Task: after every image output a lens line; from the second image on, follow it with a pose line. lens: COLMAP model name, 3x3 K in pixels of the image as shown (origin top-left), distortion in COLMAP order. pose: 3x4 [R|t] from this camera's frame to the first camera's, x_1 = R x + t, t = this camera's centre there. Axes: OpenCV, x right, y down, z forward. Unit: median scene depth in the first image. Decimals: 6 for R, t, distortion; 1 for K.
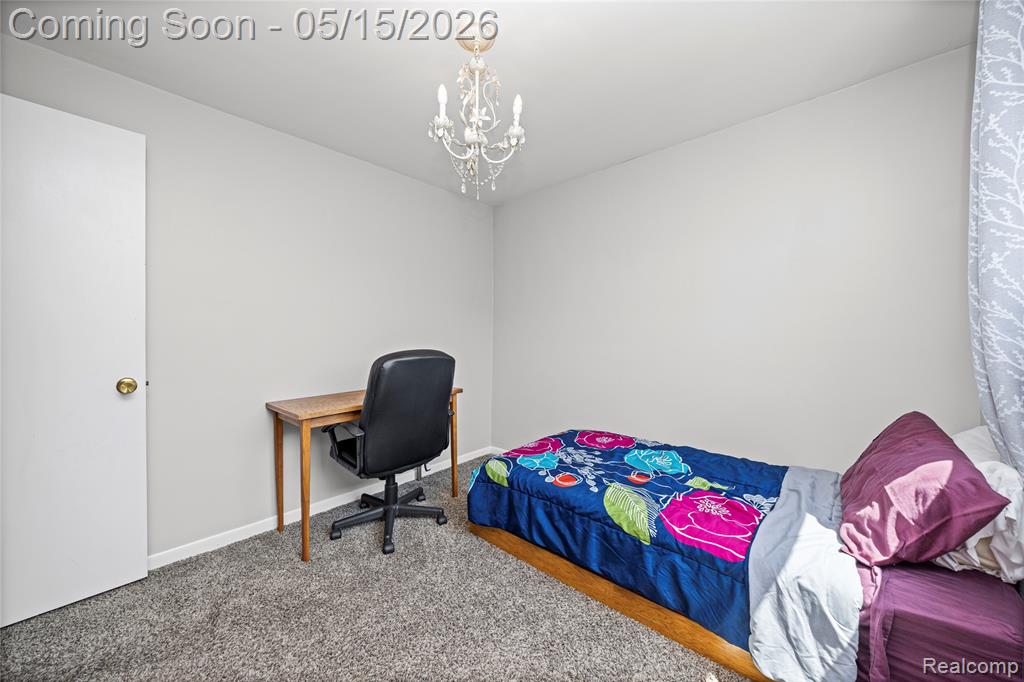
lens RADIAL K [[369.5, 0, 511.0], [0, 369.5, 331.6], [0, 0, 1]] dist [-0.011626, -0.000061]
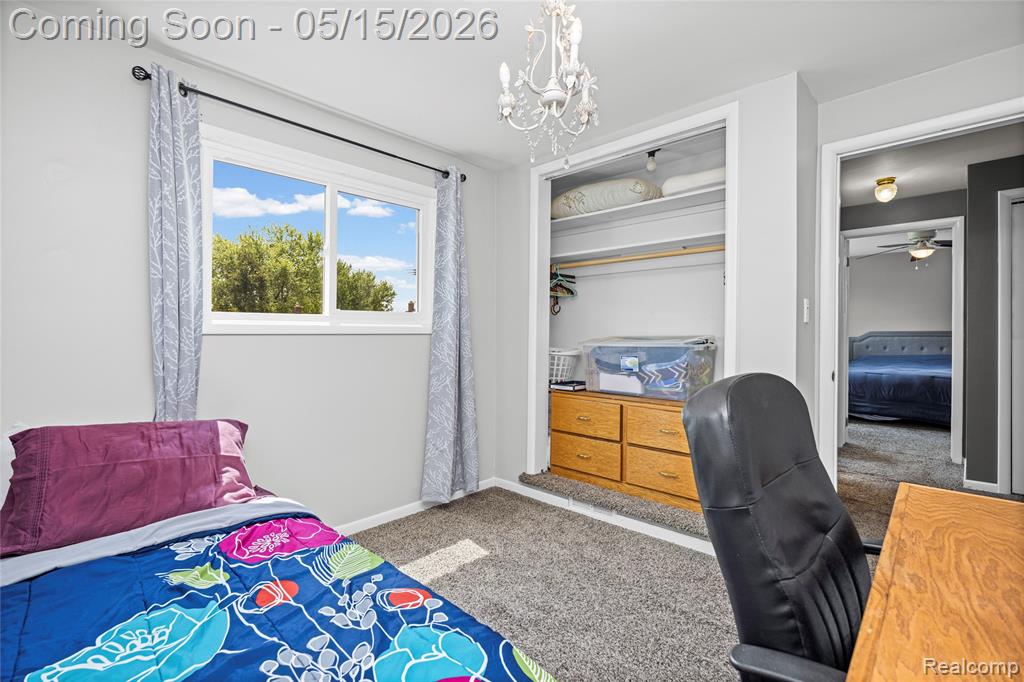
lens RADIAL K [[461.2, 0, 506.8], [0, 461.2, 331.3], [0, 0, 1]] dist [0.007673, 0.000440]
pose [[-0.999771, 0.012080, 0.017642, -0.019410], [0.011873, 0.999860, -0.011771, 0.017272], [-0.017782, -0.011559, -0.999775, 2.205048]]
